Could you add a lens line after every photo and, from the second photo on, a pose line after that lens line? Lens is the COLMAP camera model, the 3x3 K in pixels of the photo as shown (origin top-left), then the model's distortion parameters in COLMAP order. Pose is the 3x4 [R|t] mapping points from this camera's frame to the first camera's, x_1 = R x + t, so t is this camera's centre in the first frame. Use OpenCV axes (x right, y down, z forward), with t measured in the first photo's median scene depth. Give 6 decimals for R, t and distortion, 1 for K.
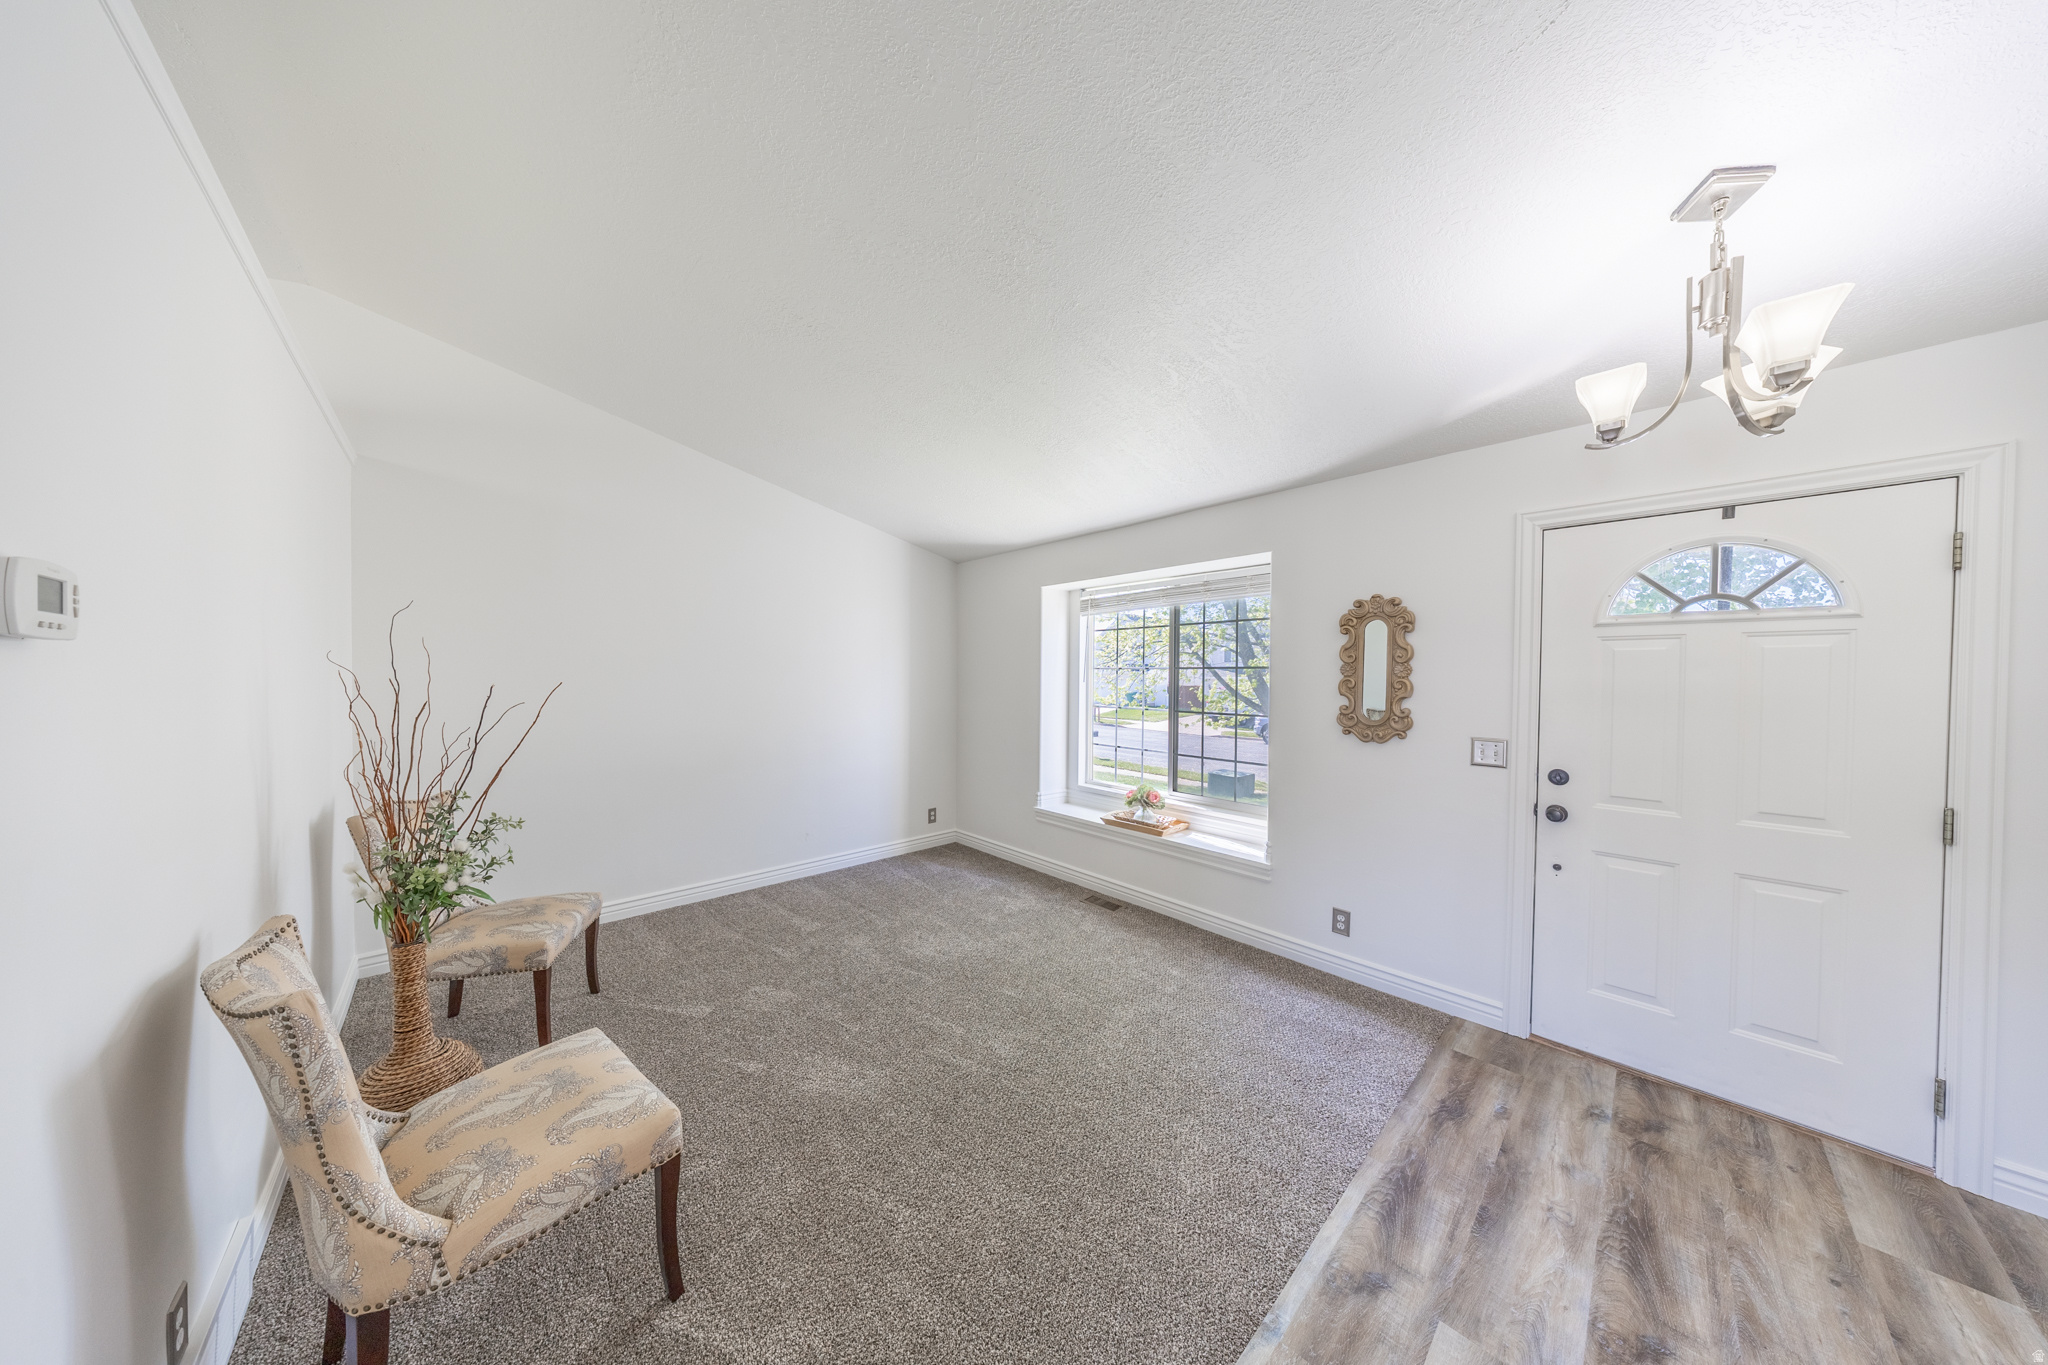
lens RADIAL K [[591.6, 0, 1011.1], [0, 591.6, 681.4], [0, 0, 1]] dist [-0.007122, 0.000743]
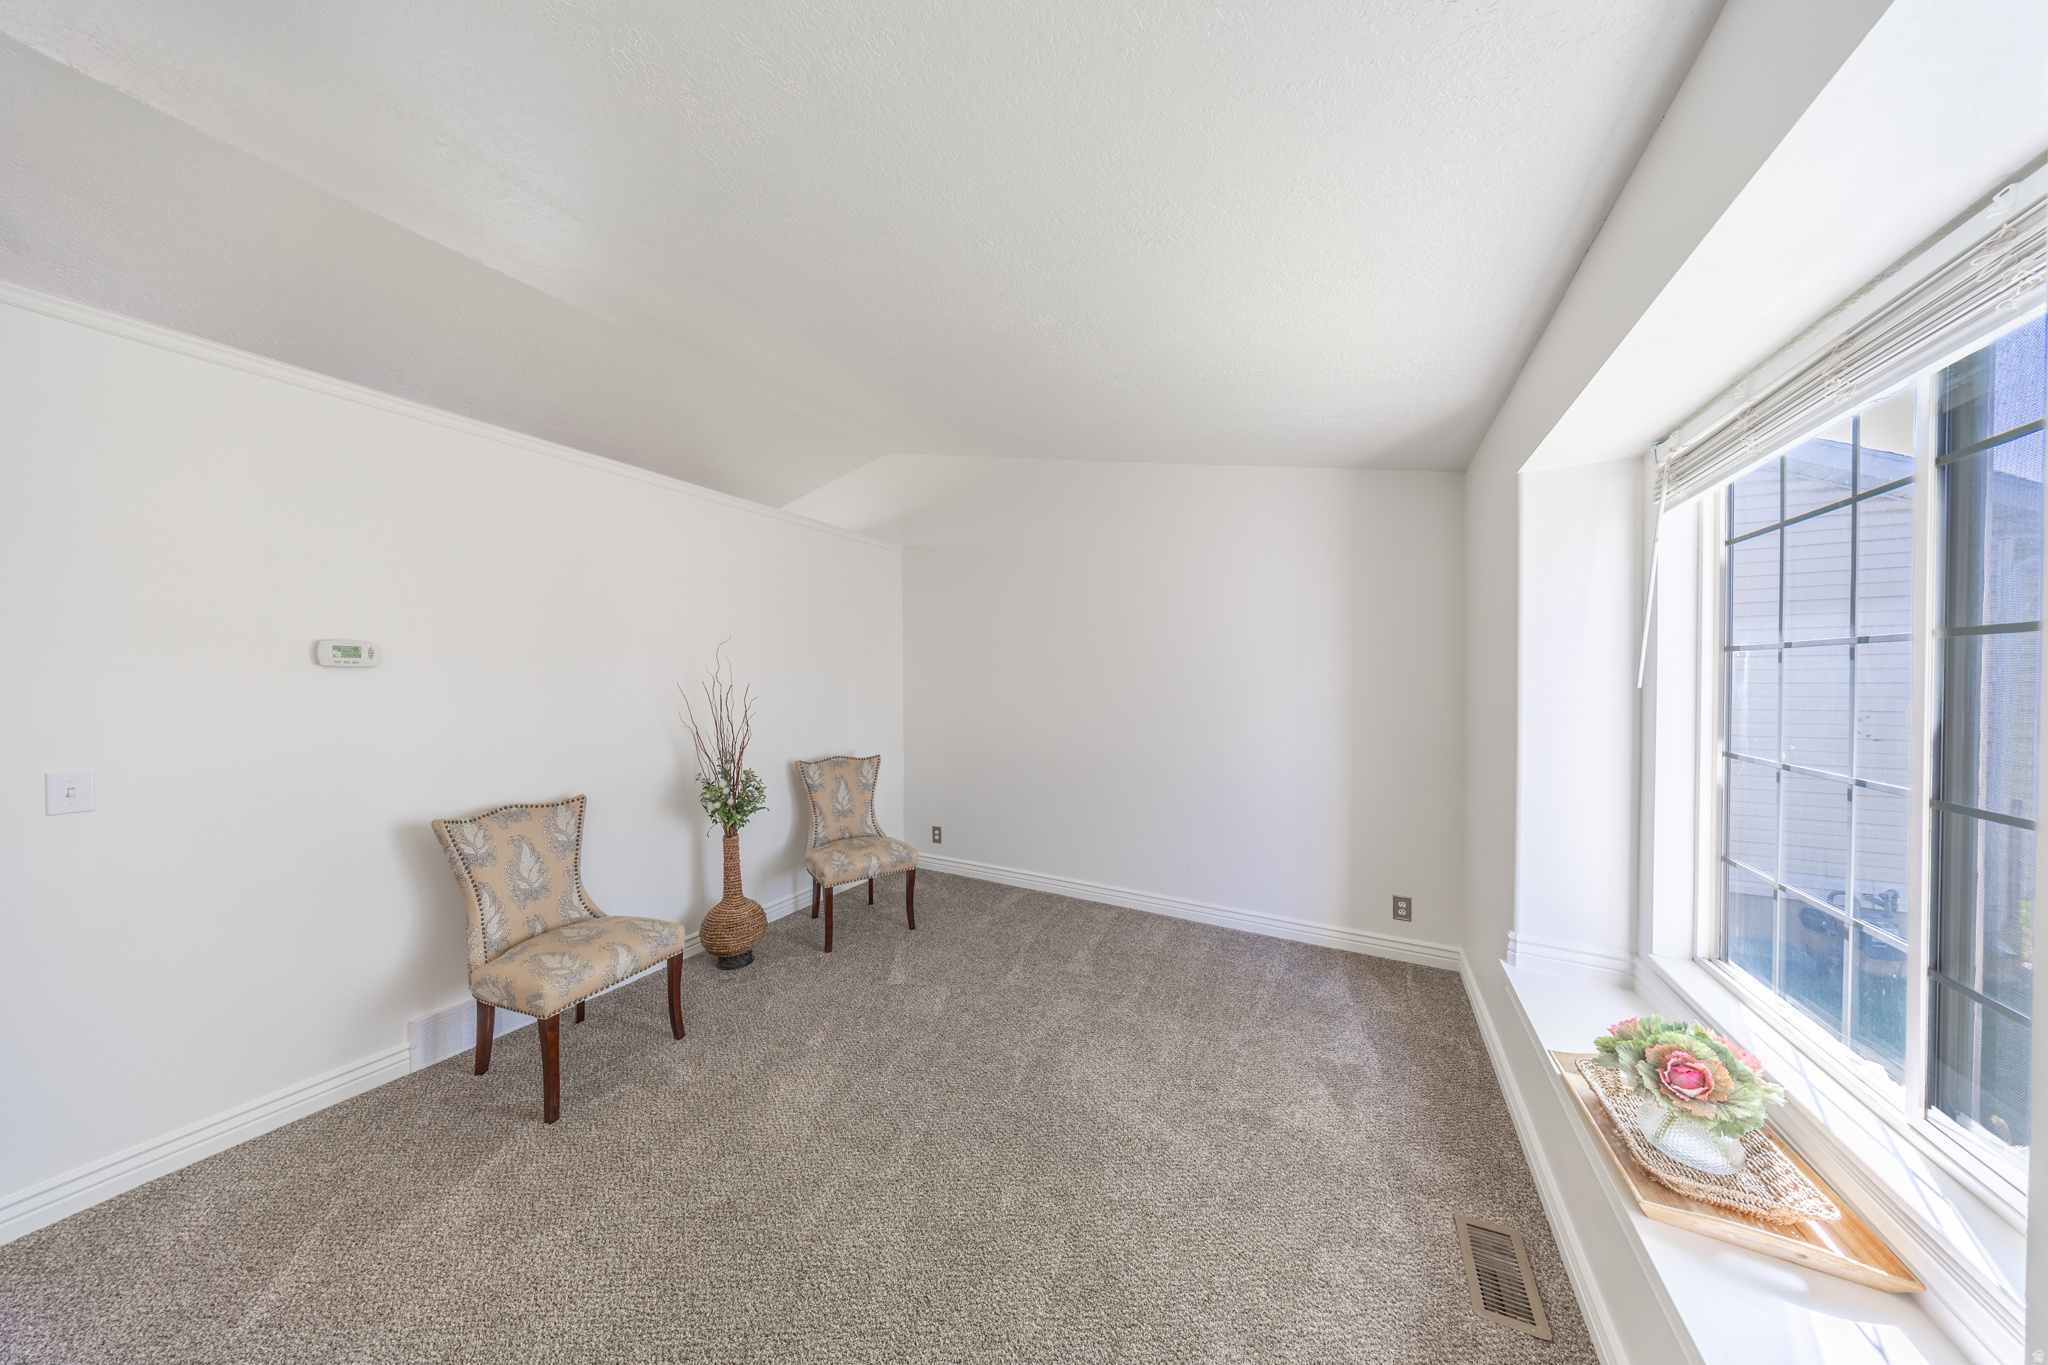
lens RADIAL K [[591.6, 0, 1033.2], [0, 591.6, 682.8], [0, 0, 1]] dist [-0.007122, 0.000743]
pose [[0.335295, 0.003623, -0.942106, 0.661175], [-0.009947, 0.999950, 0.000305, 0.001059], [0.942061, 0.009269, 0.335314, 0.950910]]
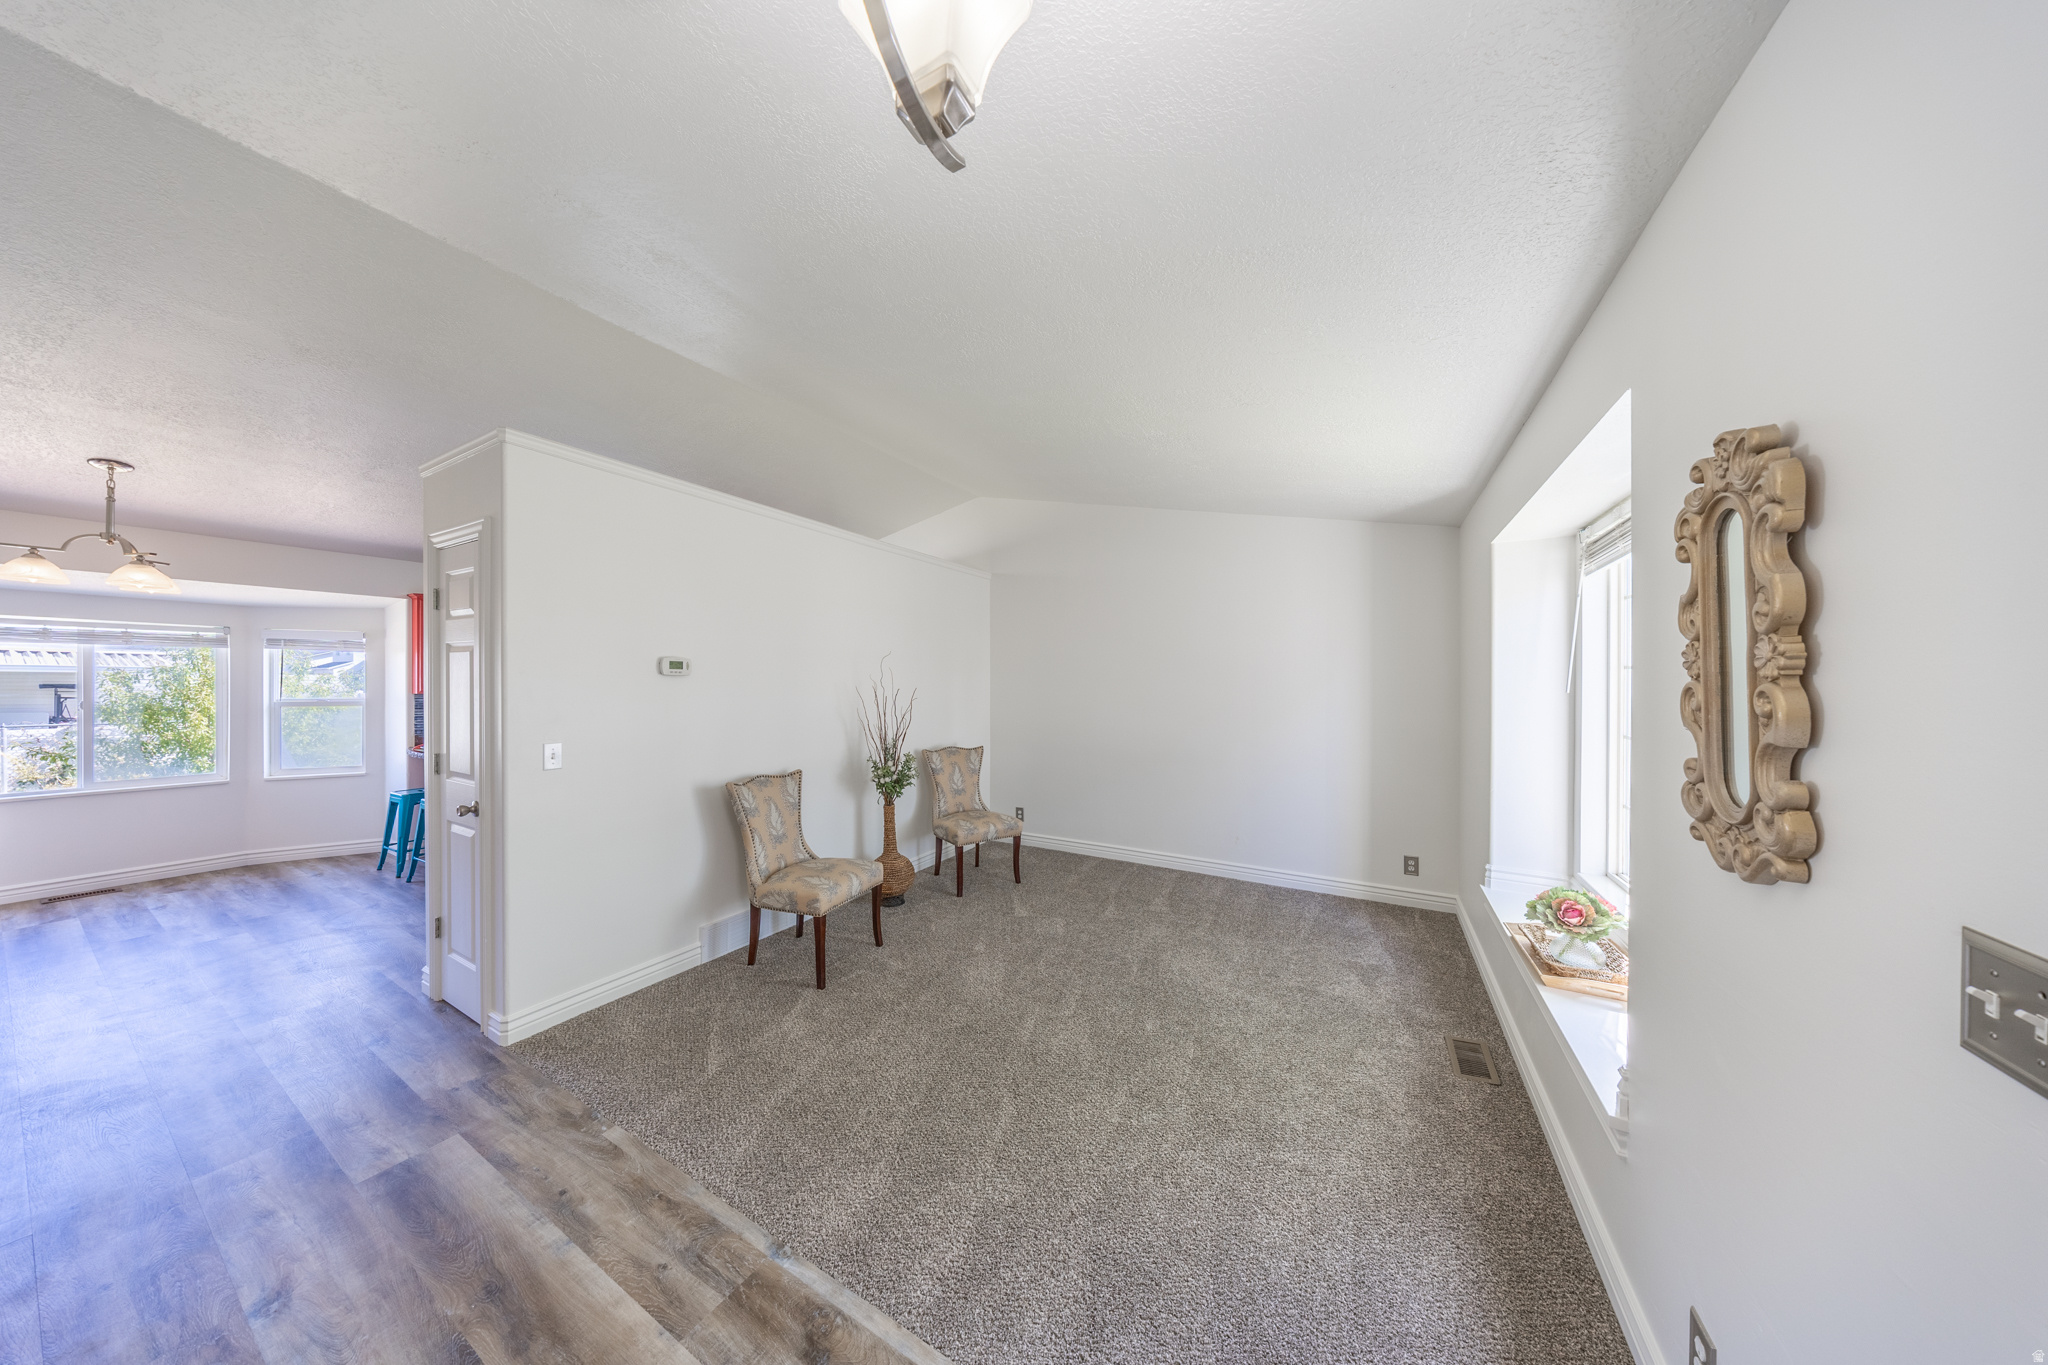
lens RADIAL K [[591.6, 0, 1031.8], [0, 591.6, 682.8], [0, 0, 1]] dist [-0.007122, 0.000743]
pose [[0.319969, -0.001401, -0.947427, 0.942250], [-0.013093, 0.999897, -0.005901, 0.000944], [0.947338, 0.014293, 0.319917, 0.607371]]
